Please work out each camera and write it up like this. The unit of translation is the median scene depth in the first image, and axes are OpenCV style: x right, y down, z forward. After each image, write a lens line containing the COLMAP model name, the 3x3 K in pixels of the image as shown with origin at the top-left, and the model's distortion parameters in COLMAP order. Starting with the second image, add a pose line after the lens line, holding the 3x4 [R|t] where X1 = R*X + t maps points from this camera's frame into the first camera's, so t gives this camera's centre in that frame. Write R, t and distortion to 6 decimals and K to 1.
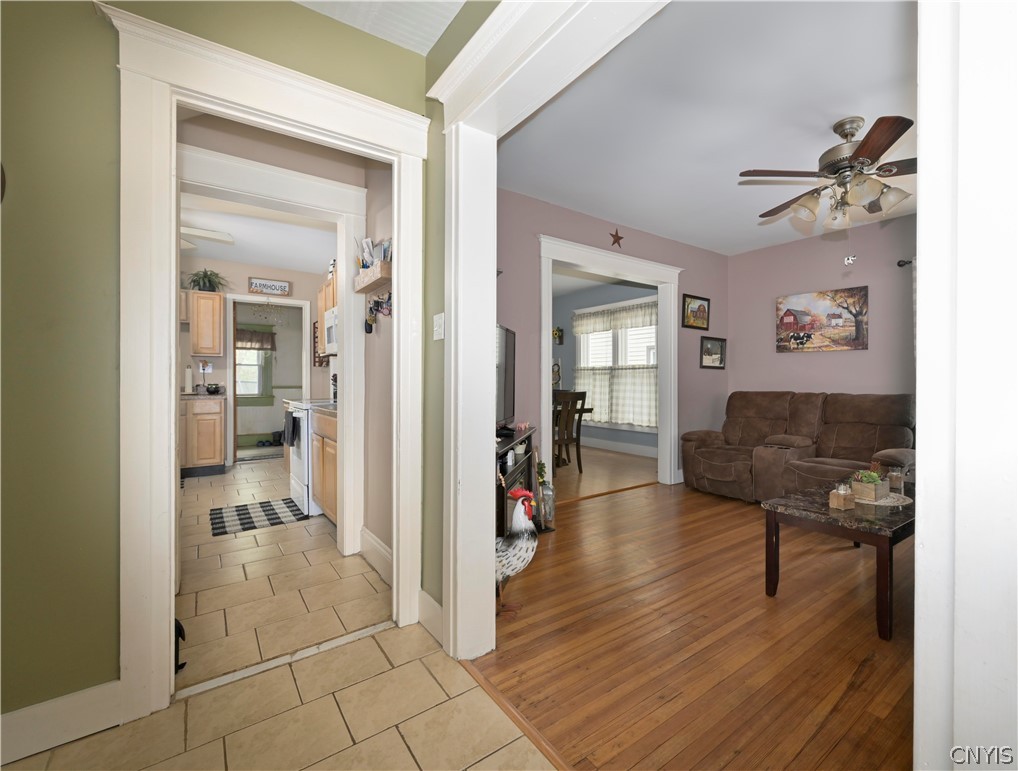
lens RADIAL K [[470.2, 0, 585.3], [0, 470.2, 379.5], [0, 0, 1]] dist [-0.001541, -0.000031]
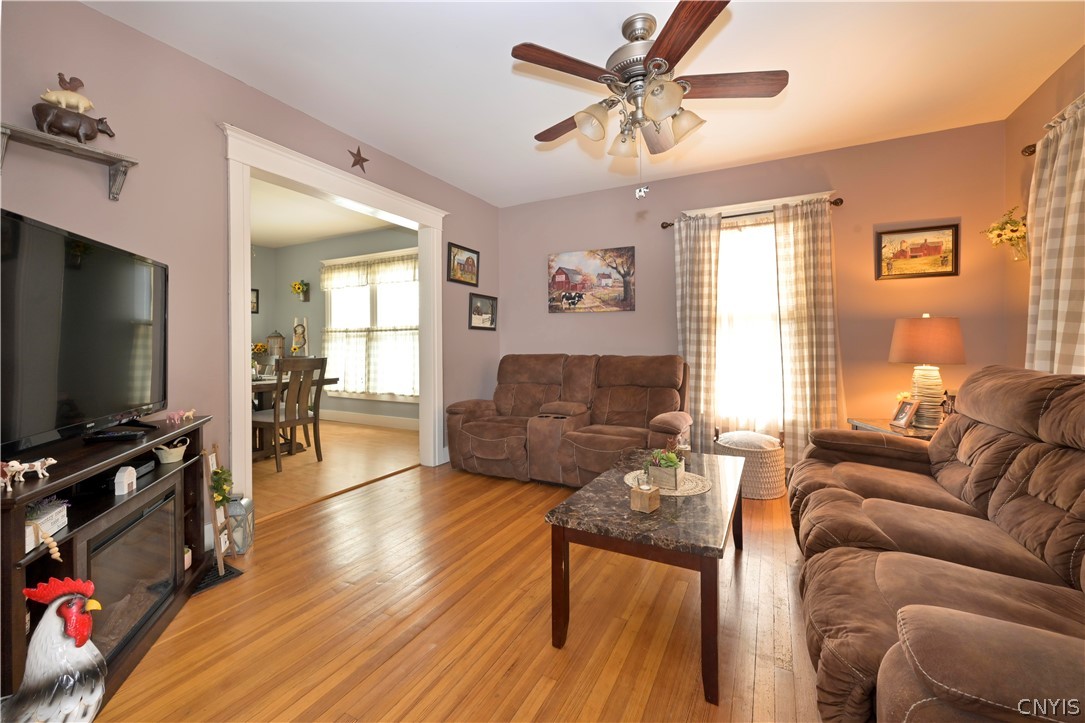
lens RADIAL K [[454.5, 0, 555.0], [0, 454.5, 354.8], [0, 0, 1]] dist [-0.000265, 0.000054]
pose [[0.915224, -0.015239, 0.402658, 0.054352], [0.004925, 0.999633, 0.026637, 0.002816], [-0.402916, -0.022396, 0.914963, 0.173984]]
